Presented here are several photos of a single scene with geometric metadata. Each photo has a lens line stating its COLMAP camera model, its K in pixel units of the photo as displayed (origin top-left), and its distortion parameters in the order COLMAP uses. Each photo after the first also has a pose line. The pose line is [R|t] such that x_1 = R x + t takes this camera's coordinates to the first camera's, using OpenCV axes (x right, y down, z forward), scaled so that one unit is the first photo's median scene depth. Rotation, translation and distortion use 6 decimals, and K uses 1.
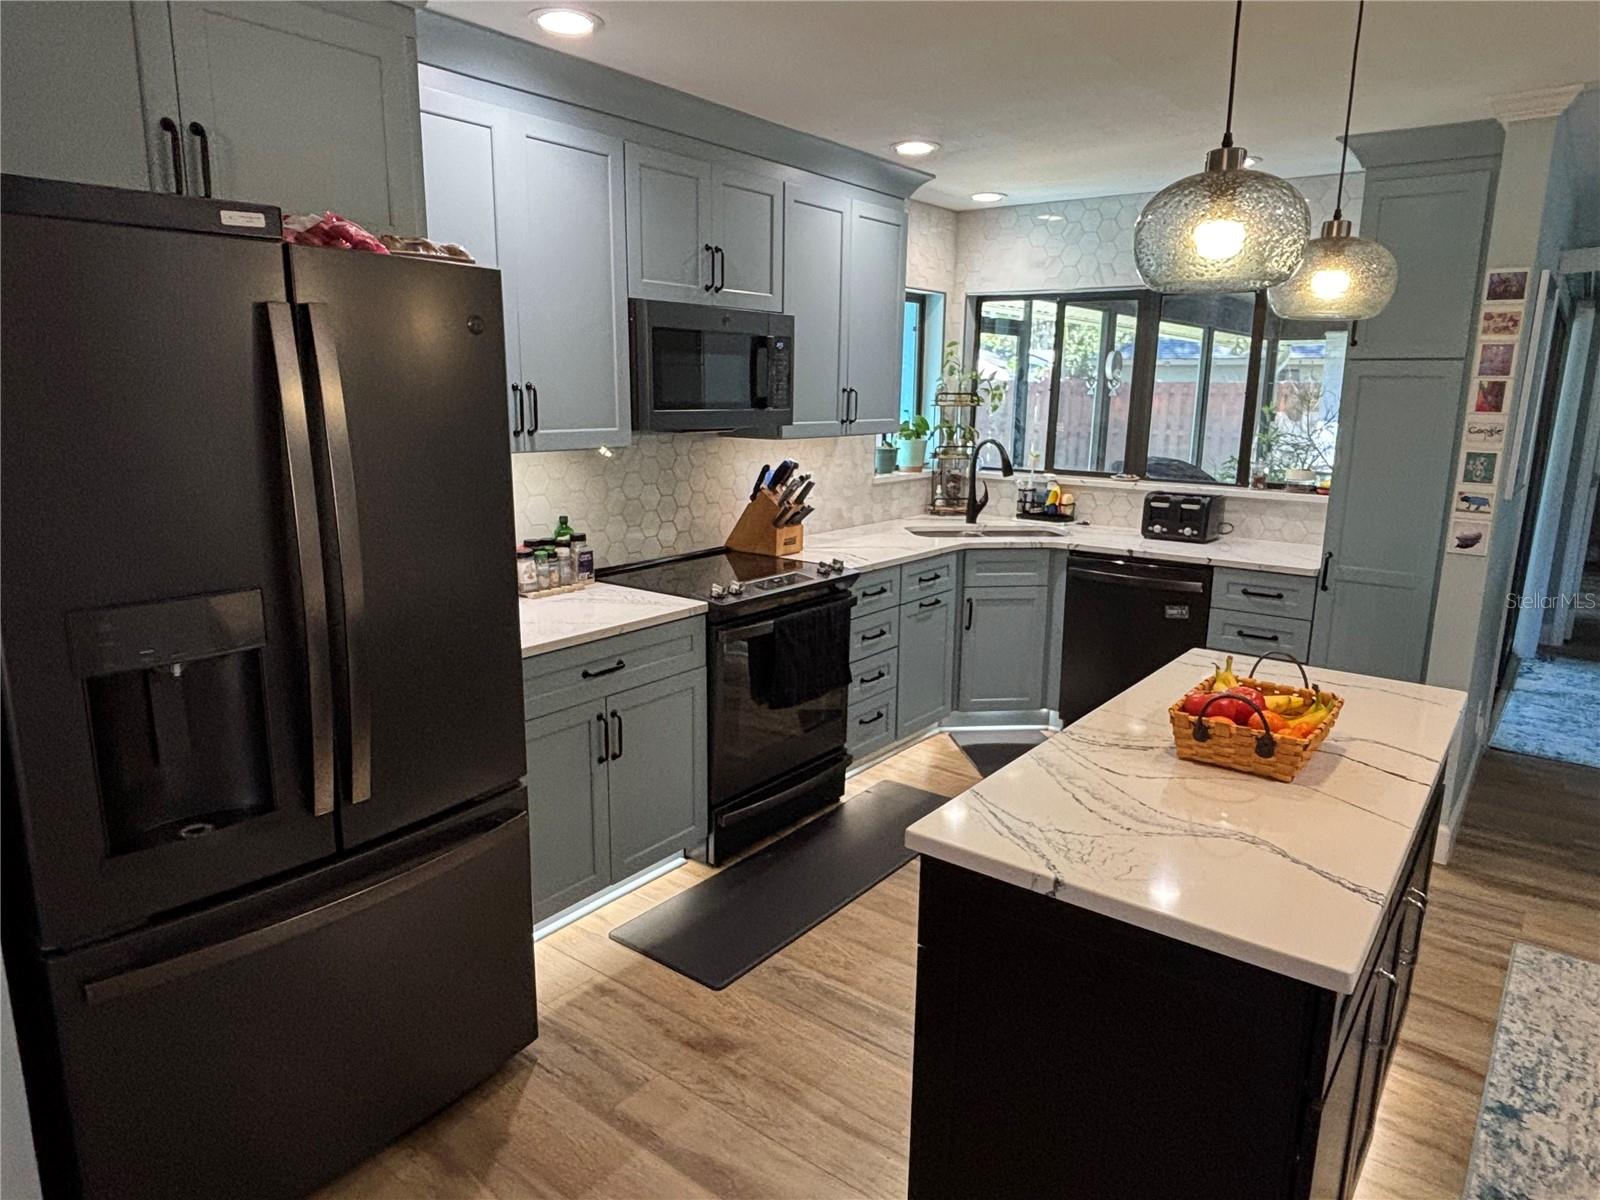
lens RADIAL K [[996.8, 0, 794.9], [0, 996.8, 599.9], [0, 0, 1]] dist [-0.003884, -0.003870]
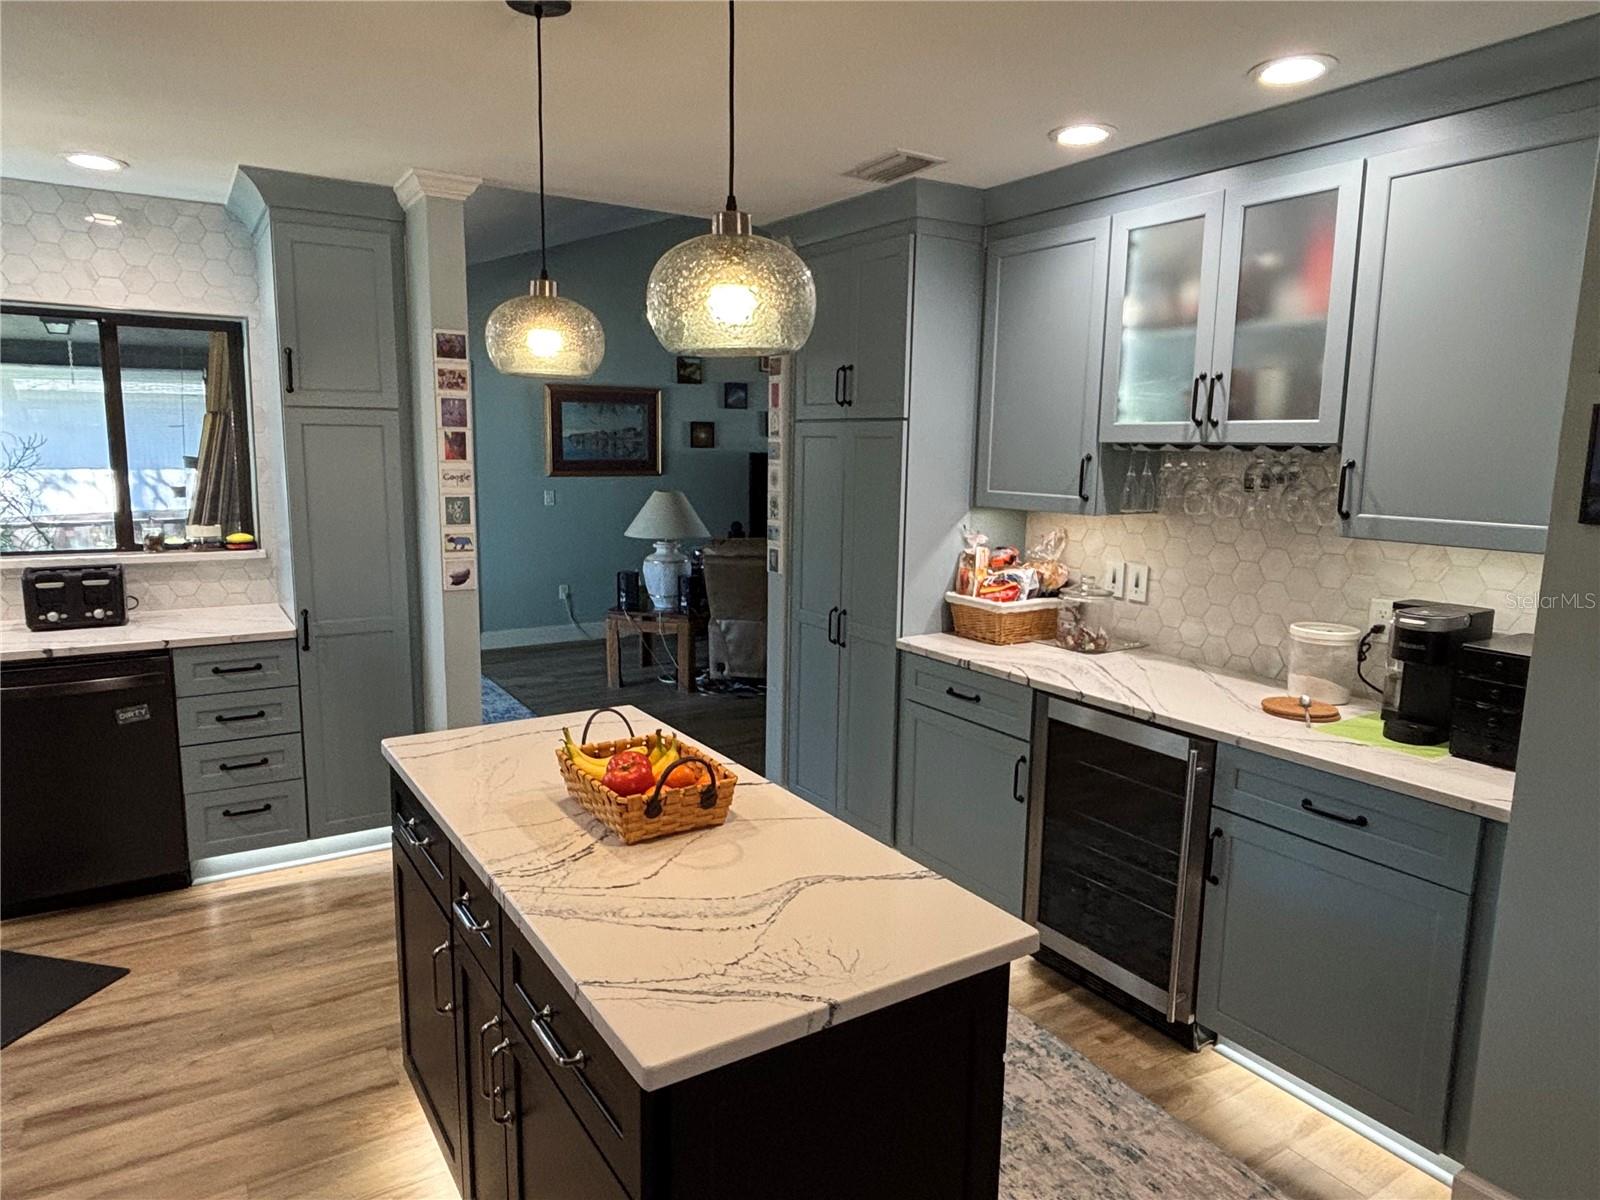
lens RADIAL K [[996.8, 0, 796.9], [0, 996.8, 600.2], [0, 0, 1]] dist [-0.003884, -0.003870]
pose [[0.324562, -0.148398, 0.934151, -0.229397], [0.184326, 0.978604, 0.091418, -0.069305], [-0.927730, 0.142517, 0.344971, 0.297766]]
